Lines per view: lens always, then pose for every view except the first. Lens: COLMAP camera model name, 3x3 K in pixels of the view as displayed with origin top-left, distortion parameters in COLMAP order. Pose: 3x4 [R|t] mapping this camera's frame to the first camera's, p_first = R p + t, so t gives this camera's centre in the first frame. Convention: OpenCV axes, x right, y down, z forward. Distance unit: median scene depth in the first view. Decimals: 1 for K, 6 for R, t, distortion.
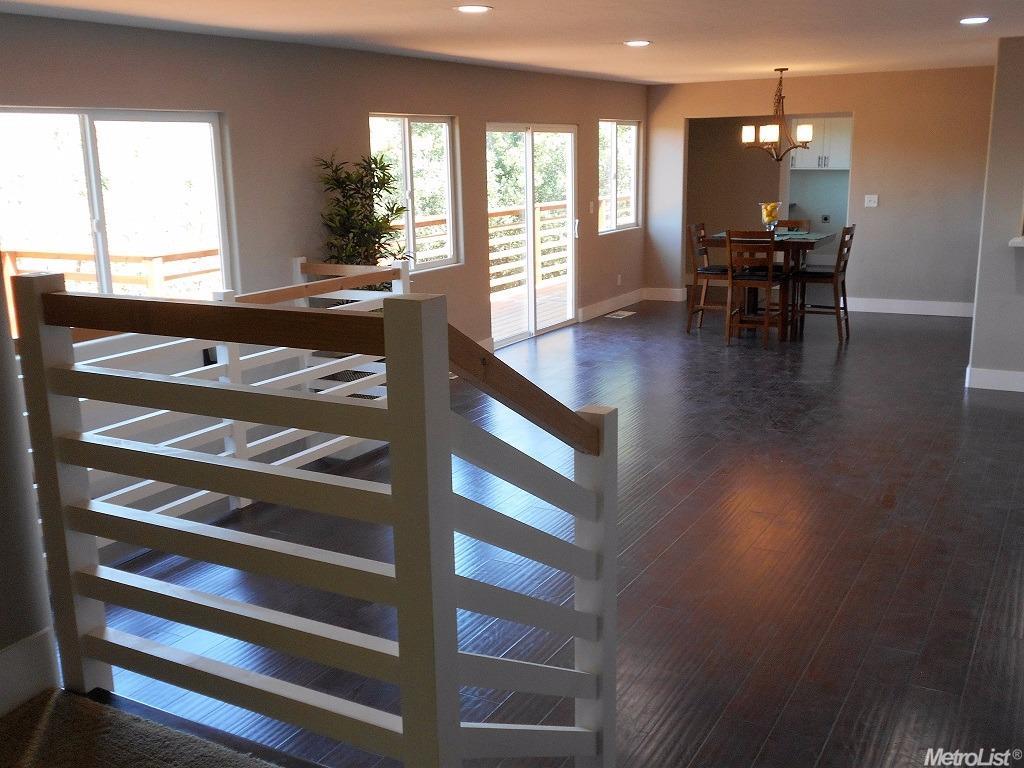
lens RADIAL K [[1031.1, 0, 512.0], [0, 1031.1, 384.0], [0, 0, 1]] dist [0.009407, -0.017768]
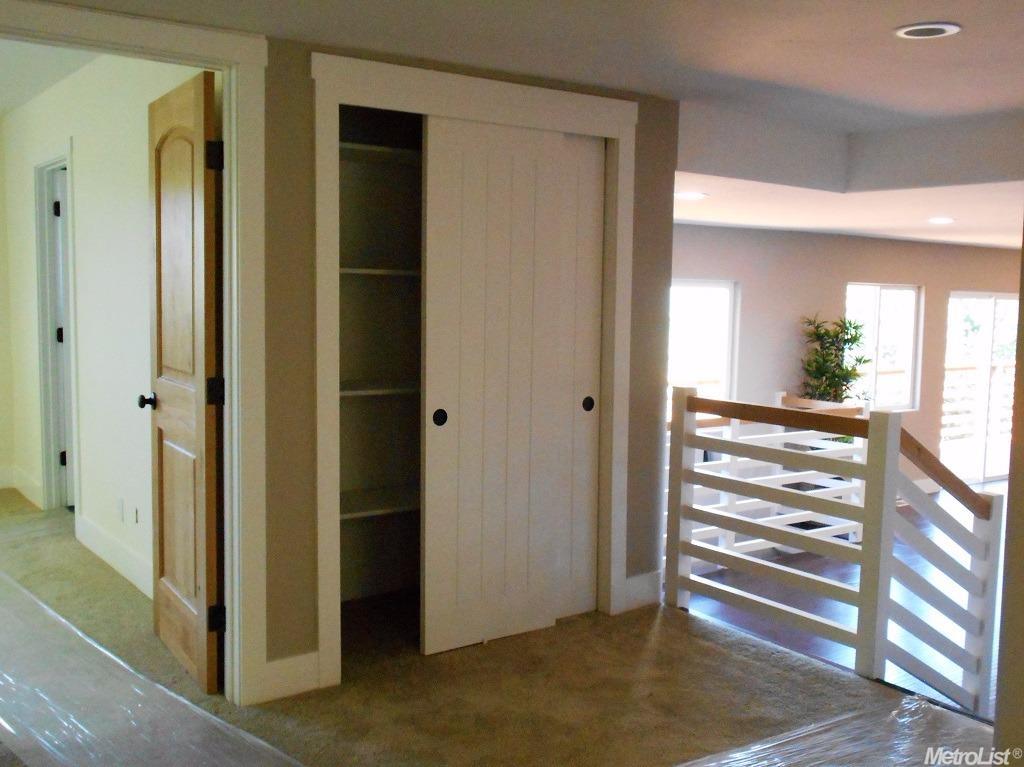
lens RADIAL K [[1031.1, 0, 512.0], [0, 1031.1, 383.5], [0, 0, 1]] dist [0.009407, -0.017768]
pose [[0.907485, 0.080621, -0.412276, 0.018575], [-0.134192, 0.985626, -0.102638, 0.043327], [0.398075, 0.148466, 0.905259, -0.295559]]
